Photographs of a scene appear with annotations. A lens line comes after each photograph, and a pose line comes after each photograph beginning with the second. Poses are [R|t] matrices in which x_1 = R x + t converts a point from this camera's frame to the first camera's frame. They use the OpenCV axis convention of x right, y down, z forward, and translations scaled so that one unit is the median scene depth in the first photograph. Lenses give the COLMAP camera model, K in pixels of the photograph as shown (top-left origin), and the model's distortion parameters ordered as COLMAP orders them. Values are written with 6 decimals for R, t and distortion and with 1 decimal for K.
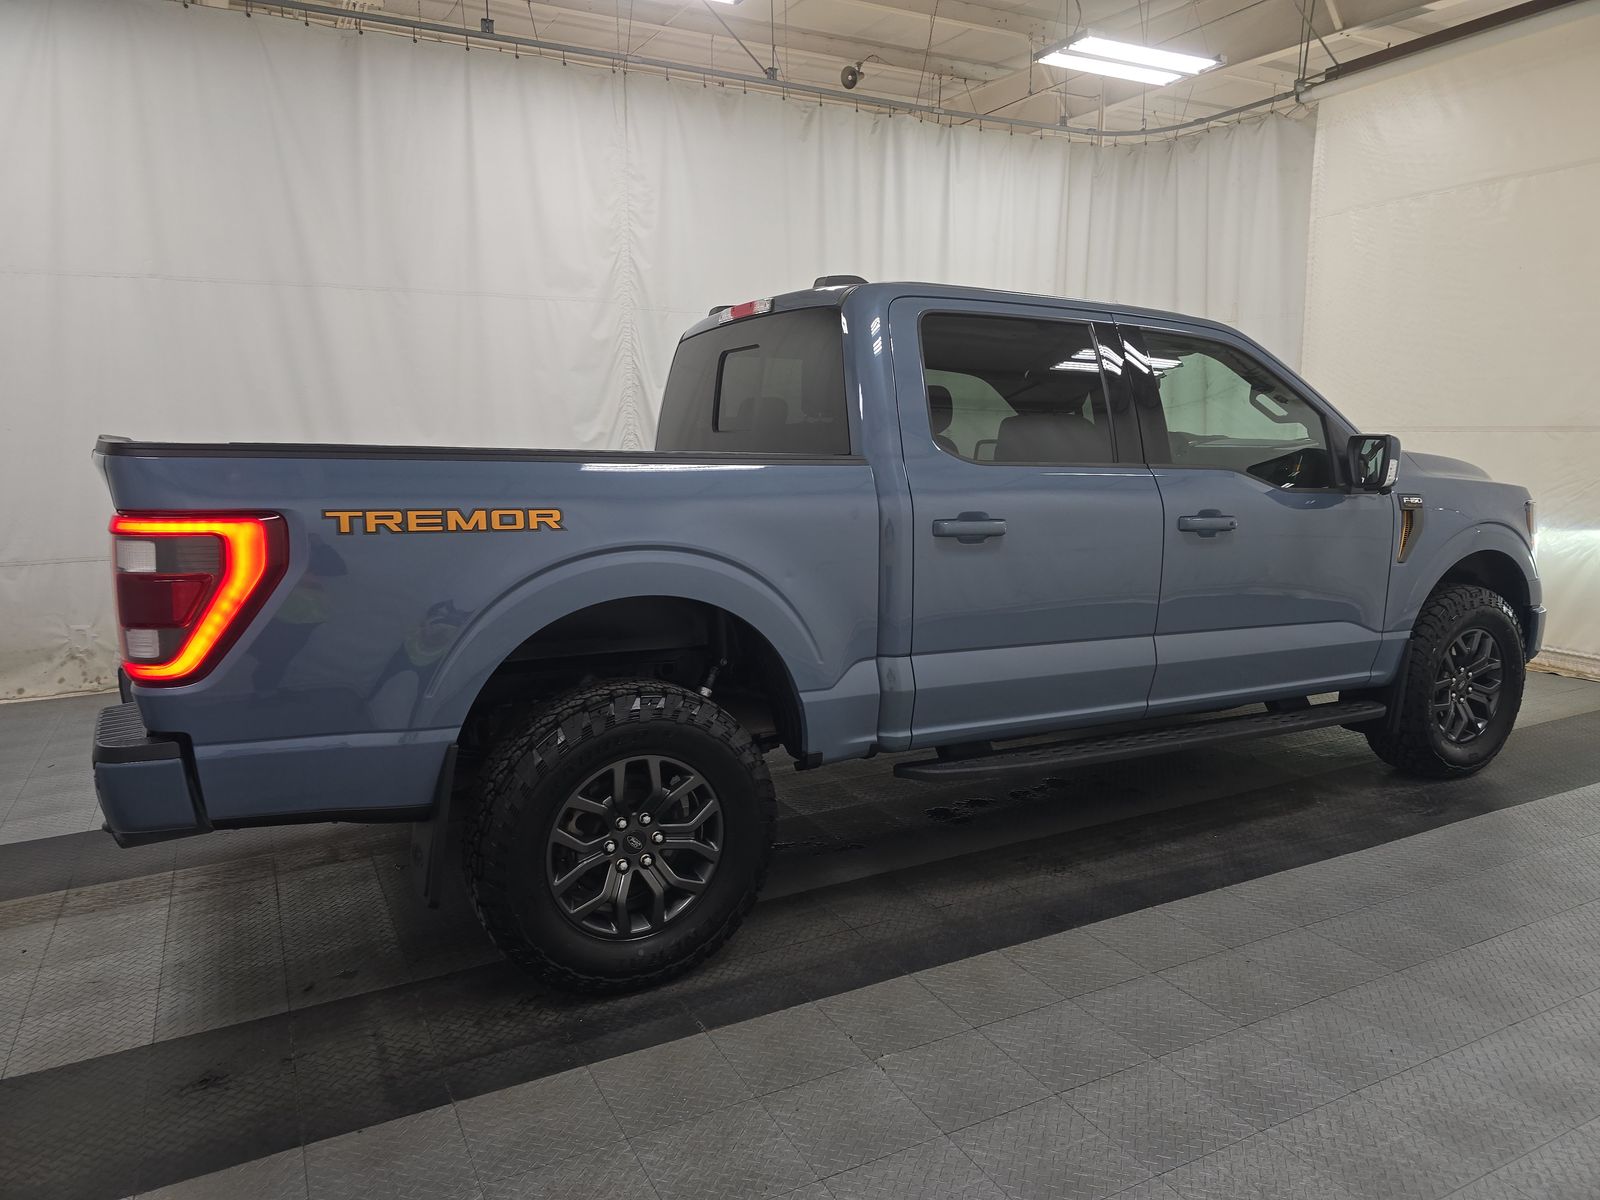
lens RADIAL K [[1053.5, 0, 802.8], [0, 1053.5, 602.1], [0, 0, 1]] dist [0.024690, -0.005146]
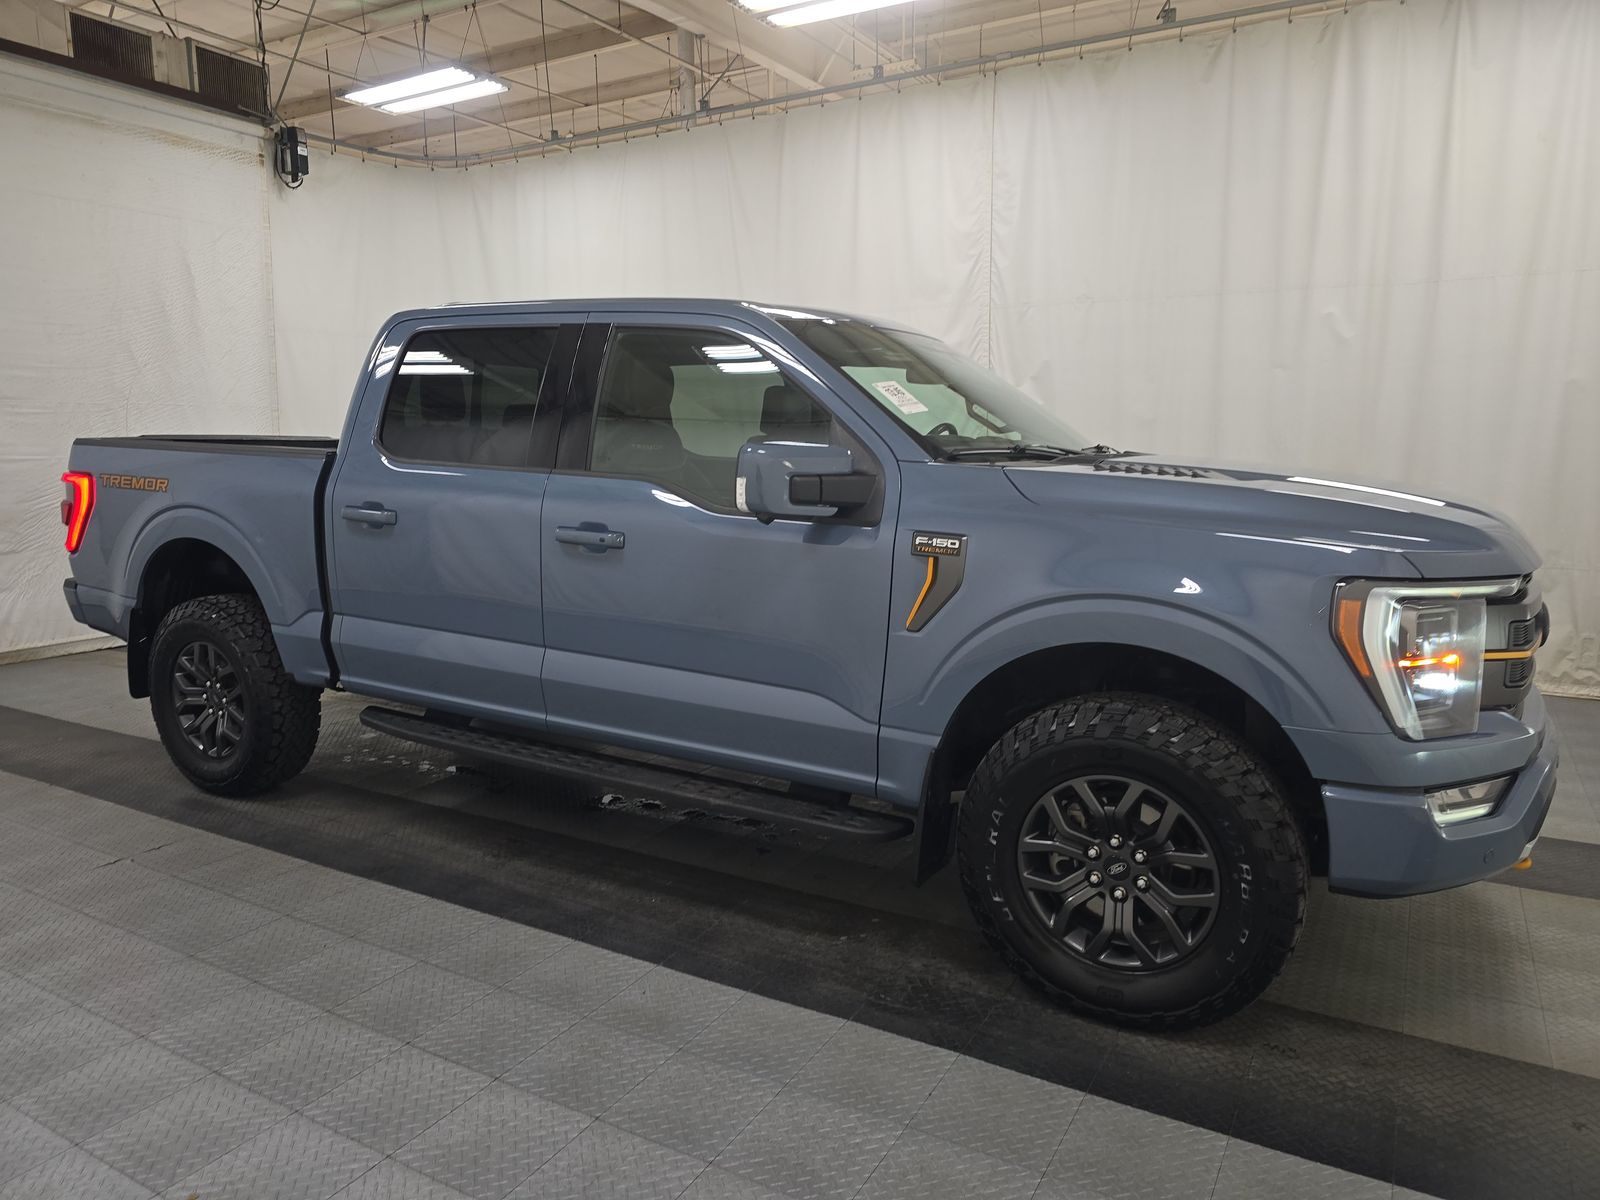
lens RADIAL K [[1053.5, 0, 795.4], [0, 1053.5, 597.7], [0, 0, 1]] dist [0.024690, -0.005146]
pose [[0.549917, 0.131763, -0.824761, 1.188060], [-0.132629, 0.988724, 0.069526, -0.105788], [0.824622, 0.071153, 0.561192, 0.615946]]
